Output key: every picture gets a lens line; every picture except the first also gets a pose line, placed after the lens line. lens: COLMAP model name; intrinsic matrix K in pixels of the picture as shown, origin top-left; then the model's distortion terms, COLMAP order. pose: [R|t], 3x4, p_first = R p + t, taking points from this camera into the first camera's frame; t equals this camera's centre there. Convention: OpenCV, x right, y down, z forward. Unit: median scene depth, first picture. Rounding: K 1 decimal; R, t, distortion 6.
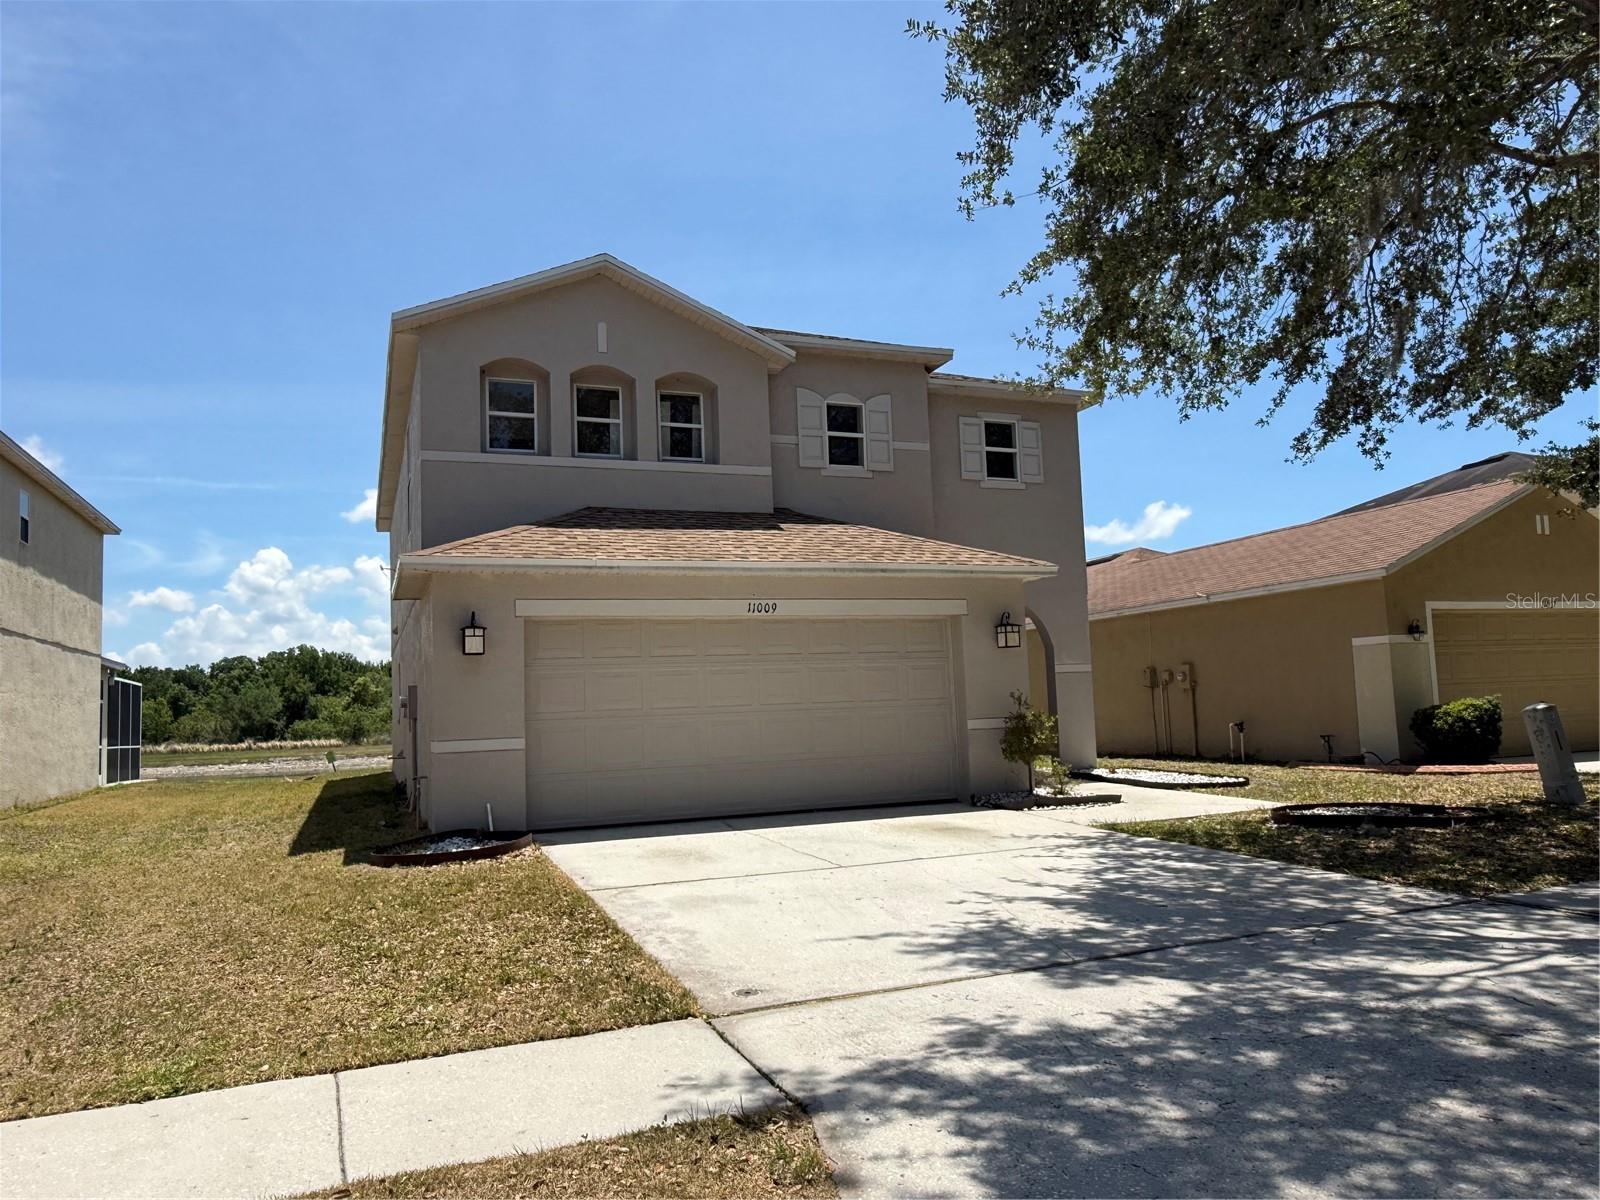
lens RADIAL K [[1115.4, 0, 800.9], [0, 1115.4, 602.6], [0, 0, 1]] dist [0.002574, 0.000955]
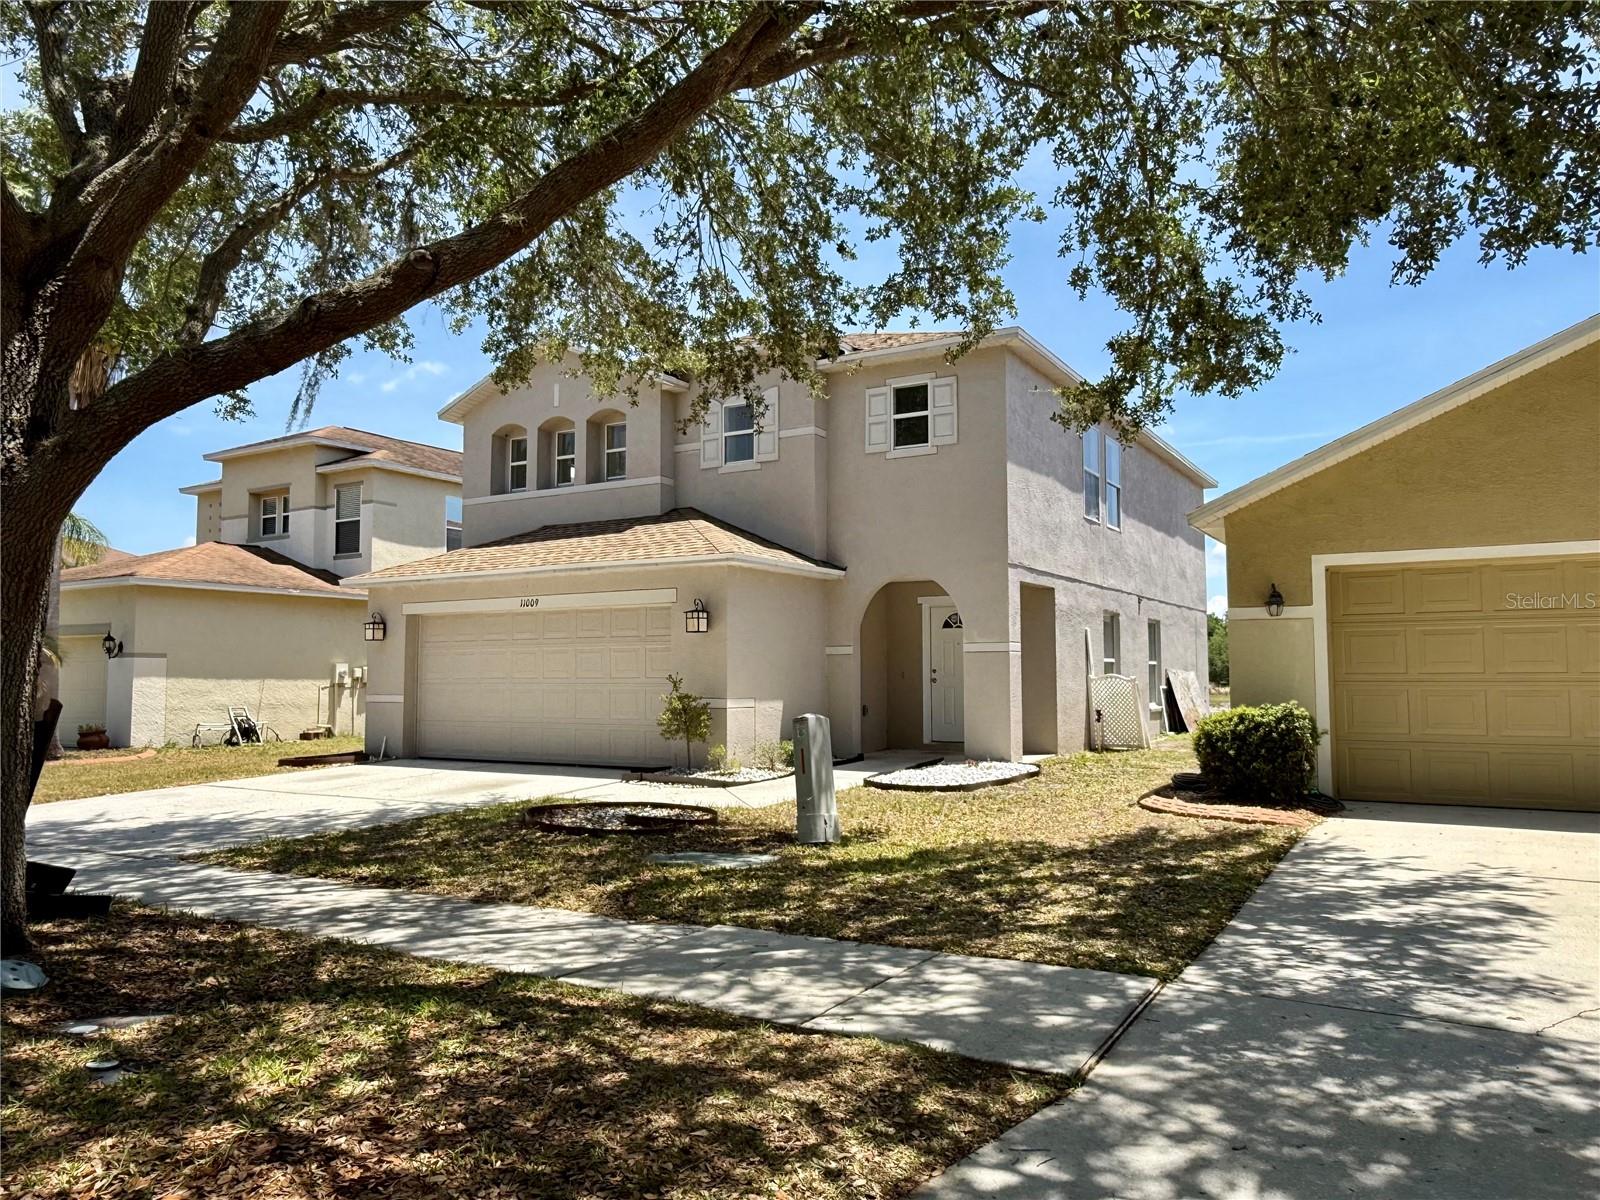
lens RADIAL K [[1115.4, 0, 800.9], [0, 1115.4, 602.6], [0, 0, 1]] dist [0.002574, 0.000955]
pose [[0.613557, -0.017839, -0.789449, 1.047069], [0.056027, 0.998209, 0.020988, -0.004600], [0.787660, -0.057107, 0.613457, 0.412868]]
